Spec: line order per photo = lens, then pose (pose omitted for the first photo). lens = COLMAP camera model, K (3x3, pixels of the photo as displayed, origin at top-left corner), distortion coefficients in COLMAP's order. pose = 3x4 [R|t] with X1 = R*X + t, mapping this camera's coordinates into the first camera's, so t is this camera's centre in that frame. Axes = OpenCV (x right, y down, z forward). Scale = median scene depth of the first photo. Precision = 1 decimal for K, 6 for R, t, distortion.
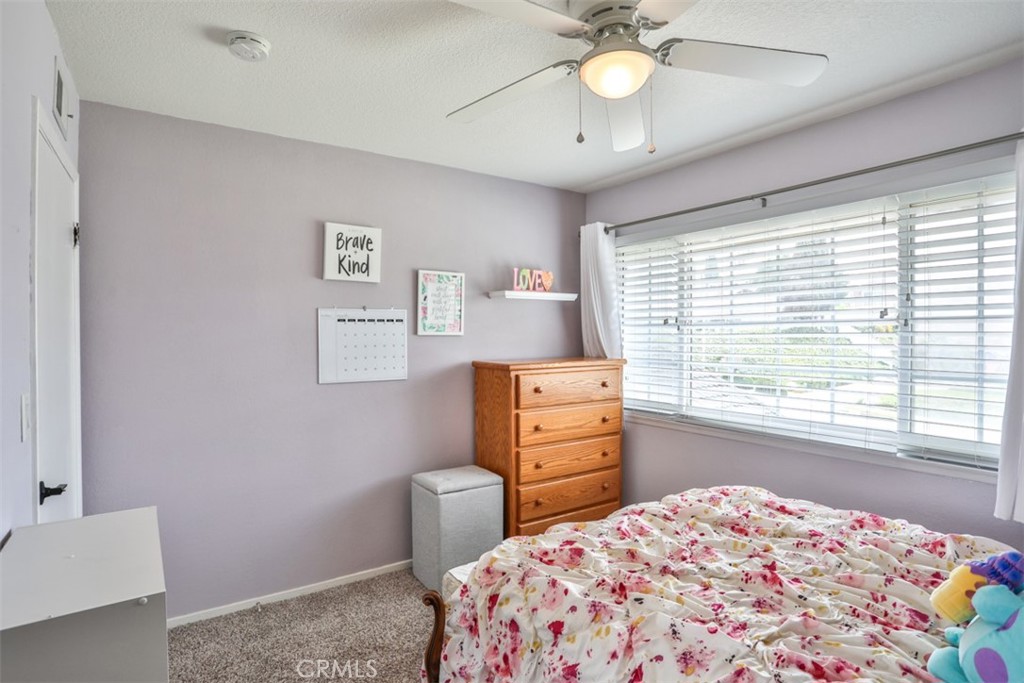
lens RADIAL K [[524.1, 0, 509.3], [0, 524.1, 340.2], [0, 0, 1]] dist [-0.086257, 0.040833]
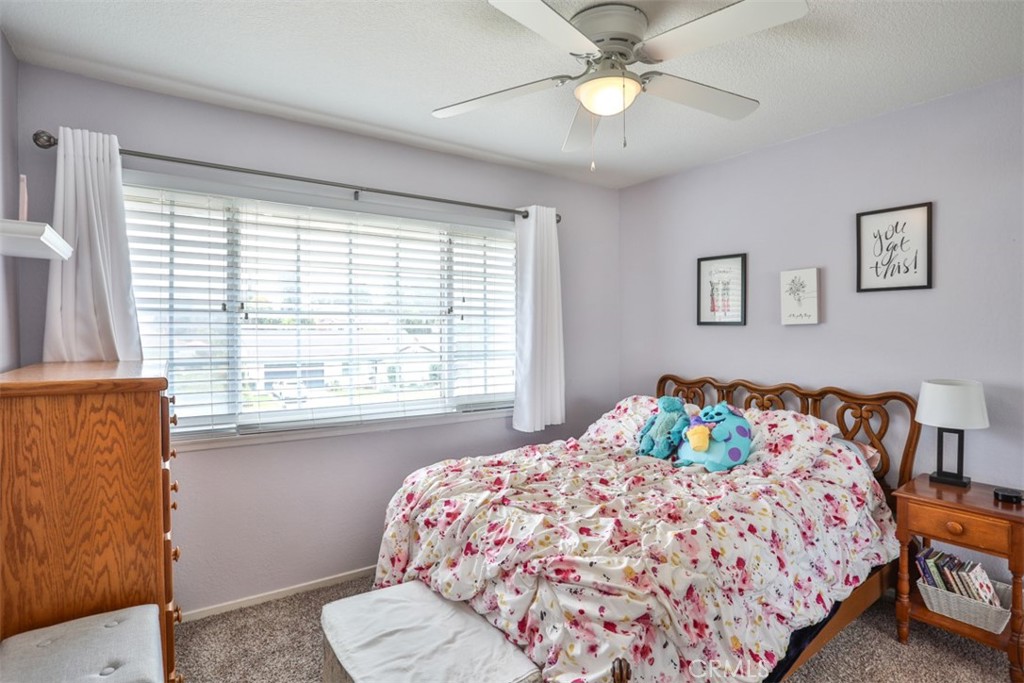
lens RADIAL K [[524.1, 0, 509.3], [0, 524.1, 340.2], [0, 0, 1]] dist [-0.086257, 0.040833]
pose [[-0.020438, -0.019665, 0.999598, -0.543107], [0.004815, 0.999793, 0.019767, 0.000060], [-0.999780, 0.005217, -0.020339, 0.717613]]
